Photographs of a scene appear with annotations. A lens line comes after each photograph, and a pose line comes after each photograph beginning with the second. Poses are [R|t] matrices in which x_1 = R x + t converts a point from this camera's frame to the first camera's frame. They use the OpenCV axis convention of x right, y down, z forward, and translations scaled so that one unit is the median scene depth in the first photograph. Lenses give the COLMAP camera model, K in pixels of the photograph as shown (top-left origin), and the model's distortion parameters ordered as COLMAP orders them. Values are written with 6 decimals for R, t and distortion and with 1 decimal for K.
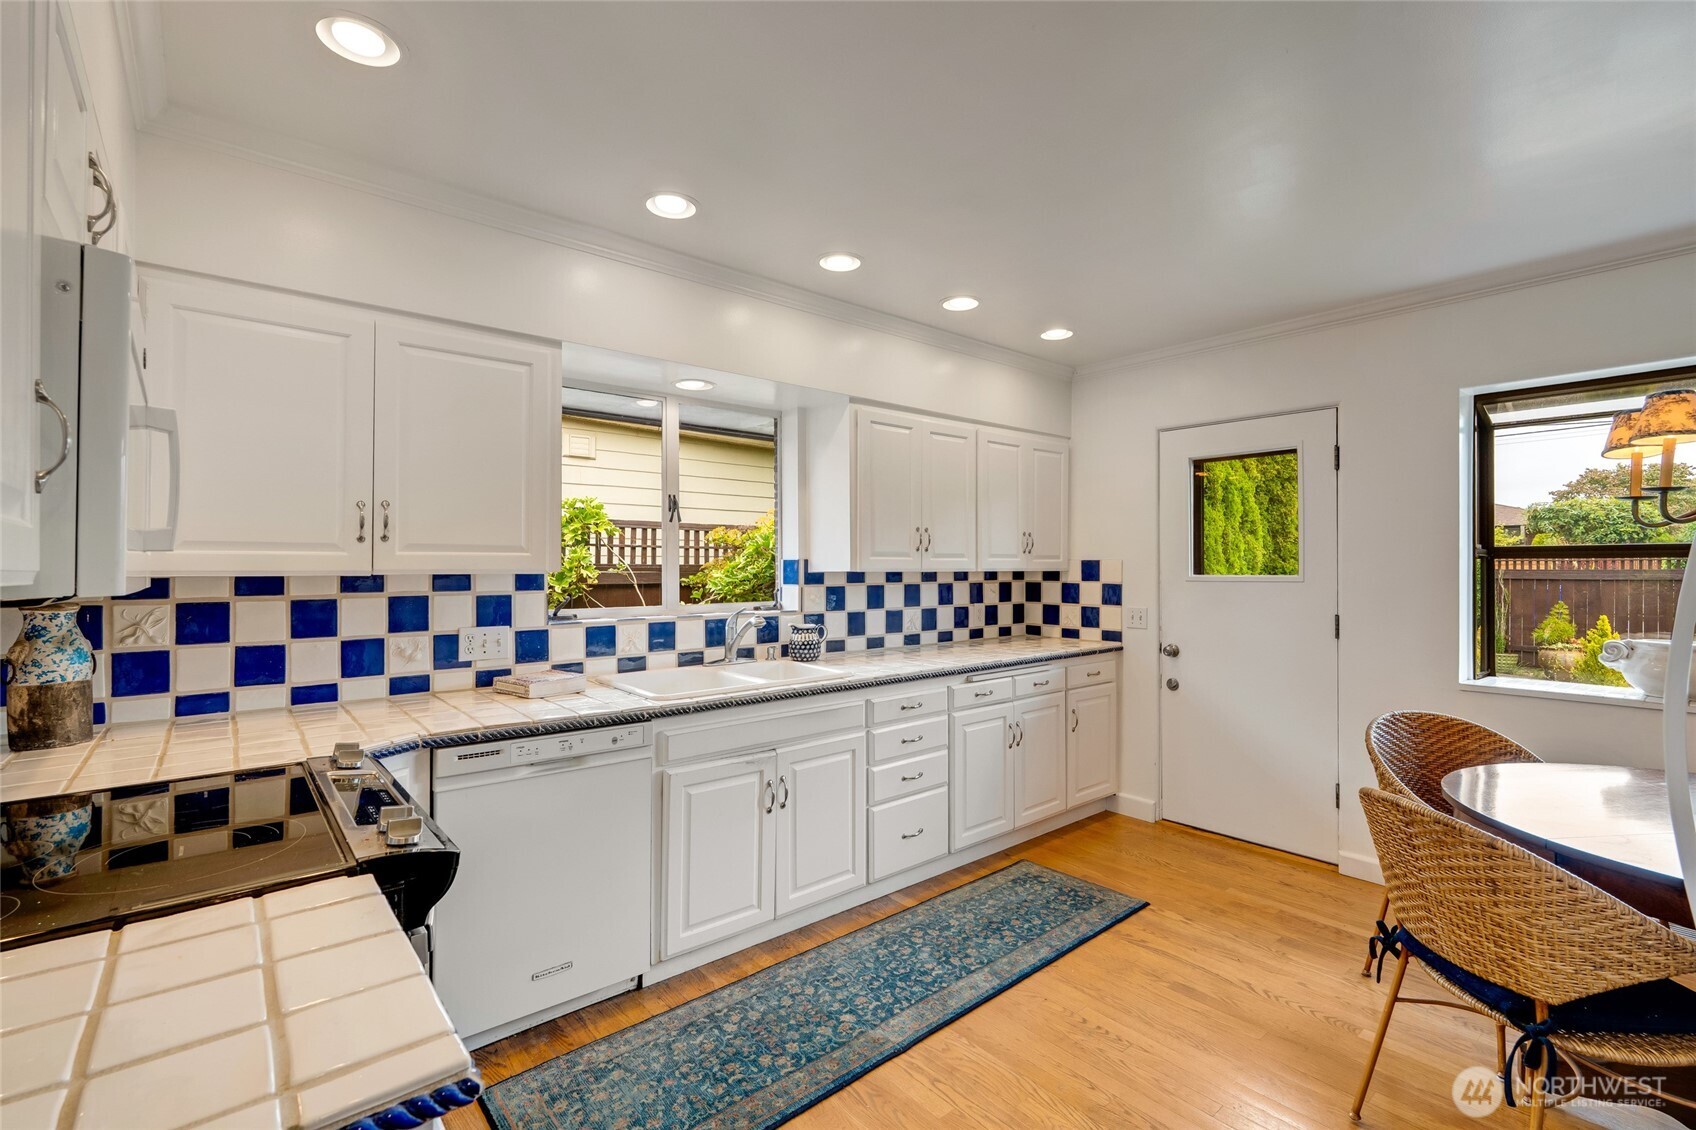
lens RADIAL K [[756.9, 0, 859.1], [0, 756.9, 564.6], [0, 0, 1]] dist [0.000458, 0.000069]
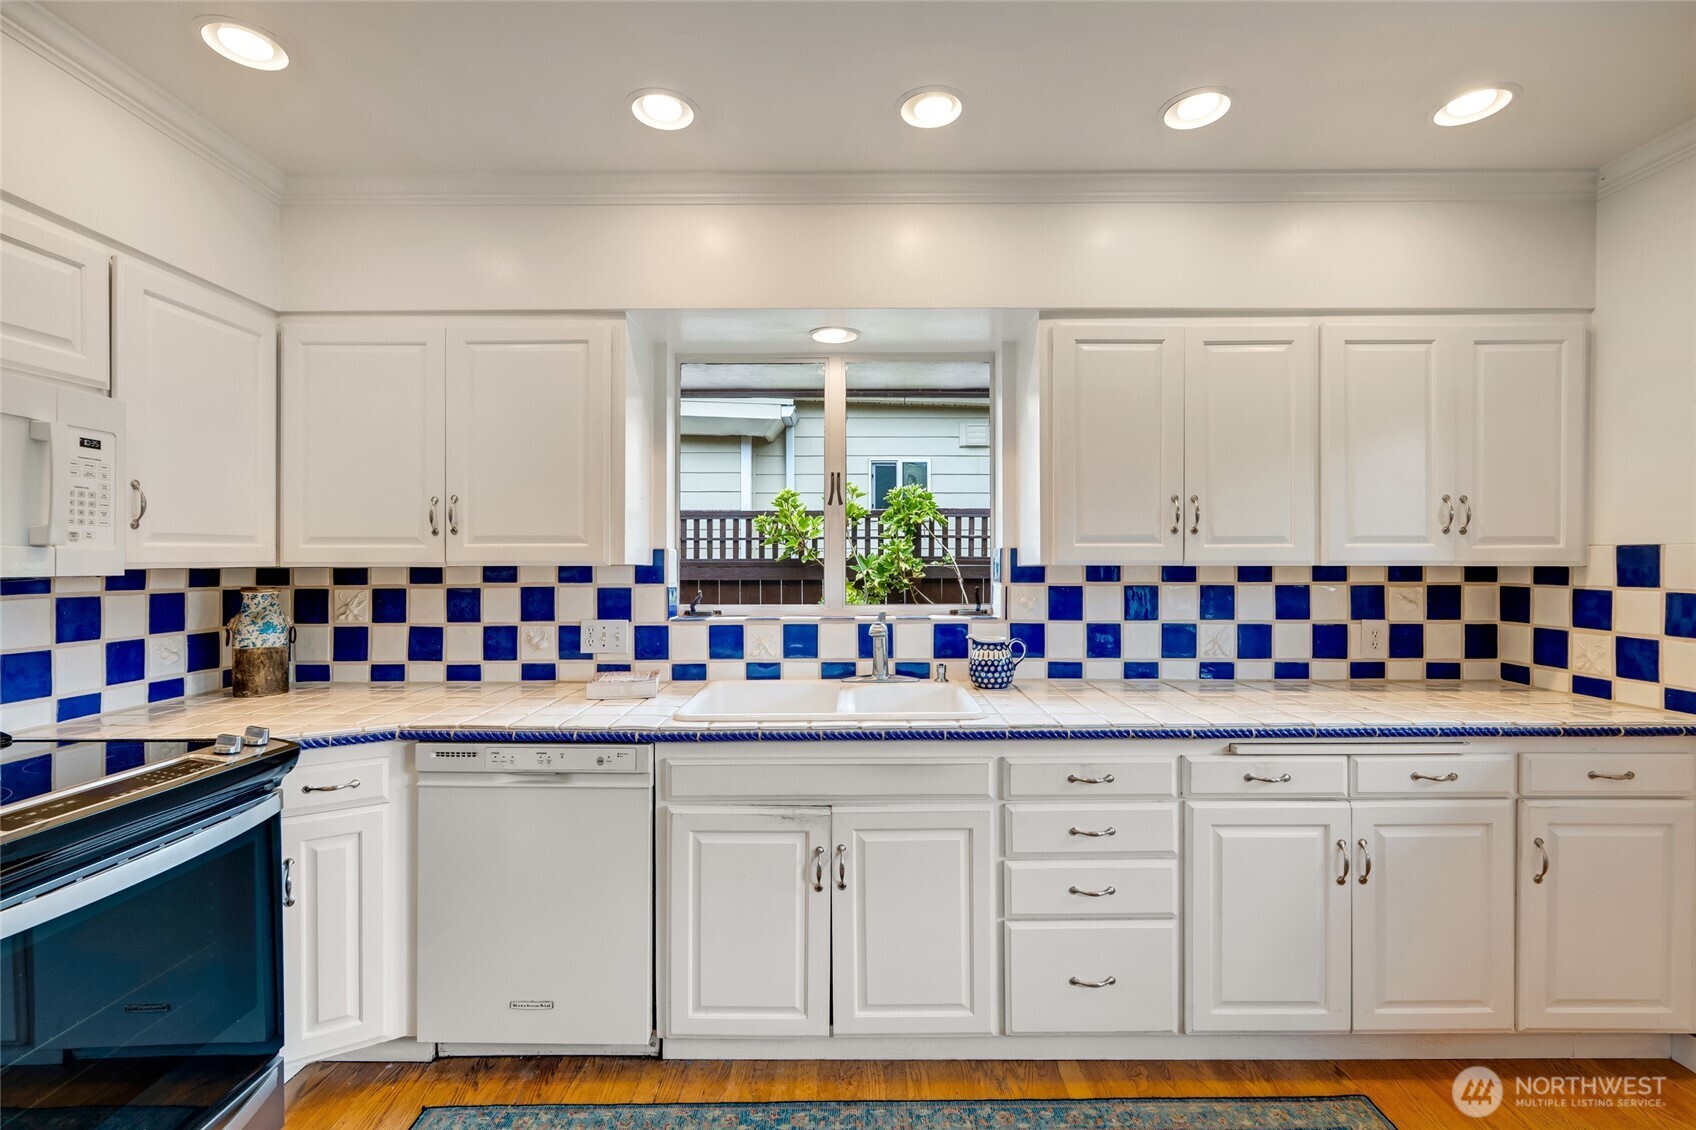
lens RADIAL K [[756.9, 0, 845.1], [0, 756.9, 560.4], [0, 0, 1]] dist [0.000458, 0.000069]
pose [[0.757037, -0.000068, -0.653372, 0.313552], [0.002453, 0.999993, 0.002739, 0.002382], [0.653367, -0.003676, 0.757032, 0.373300]]
